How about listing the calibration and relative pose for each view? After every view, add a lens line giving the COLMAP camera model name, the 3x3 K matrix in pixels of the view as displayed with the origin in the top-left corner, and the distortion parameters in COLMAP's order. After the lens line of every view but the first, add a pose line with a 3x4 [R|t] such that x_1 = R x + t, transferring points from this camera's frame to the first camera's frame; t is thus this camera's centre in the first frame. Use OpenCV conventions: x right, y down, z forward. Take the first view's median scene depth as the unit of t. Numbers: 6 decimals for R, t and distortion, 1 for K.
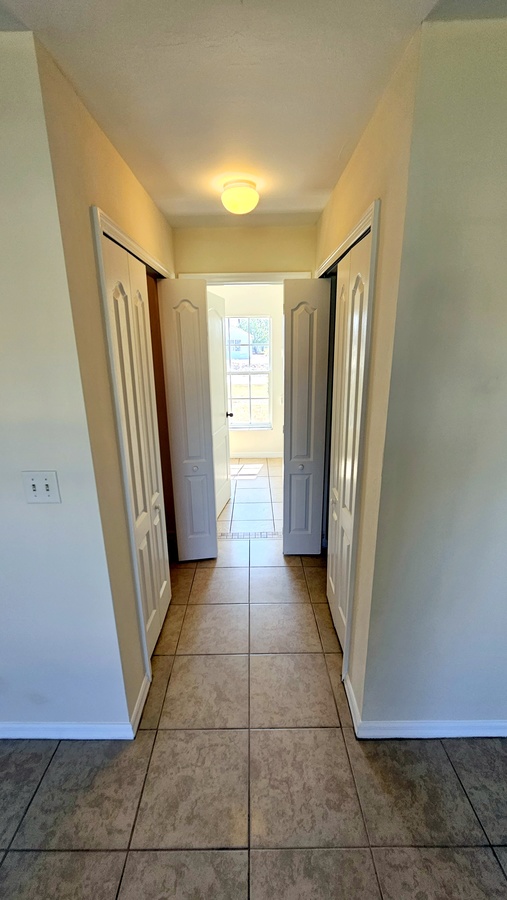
lens RADIAL K [[376.0, 0, 246.8], [0, 376.0, 459.2], [0, 0, 1]] dist [-0.004186, -0.000782]
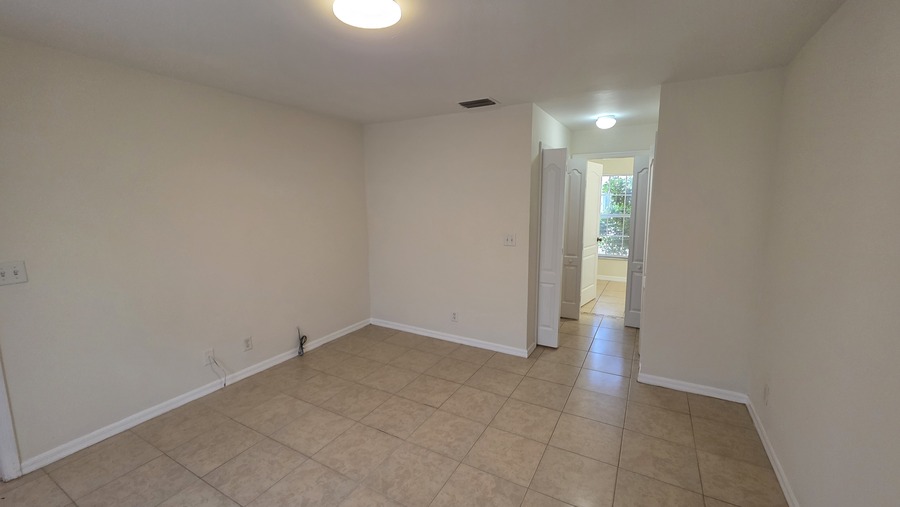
lens RADIAL K [[354.7, 0, 447.4], [0, 354.7, 249.1], [0, 0, 1]] dist [-0.003889, 0.000040]
pose [[0.872431, 0.074883, -0.482967, 0.220482], [-0.148365, 0.982138, -0.115729, 0.342912], [0.465674, 0.172621, 0.867957, -1.002148]]
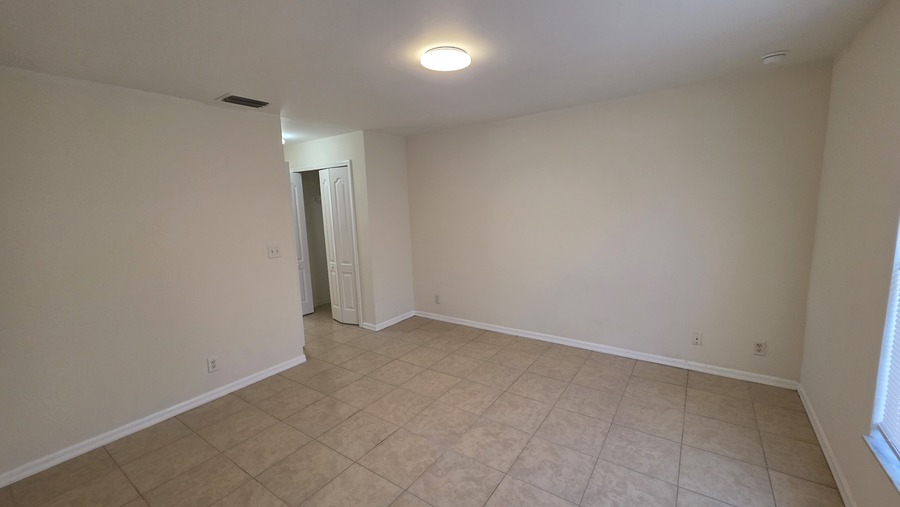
lens RADIAL K [[354.7, 0, 447.8], [0, 354.7, 253.5], [0, 0, 1]] dist [-0.003889, 0.000040]
pose [[0.588621, -0.126192, 0.798499, -1.222824], [0.262665, 0.964004, -0.041278, 0.343690], [-0.764547, 0.234035, 0.600579, -0.983636]]
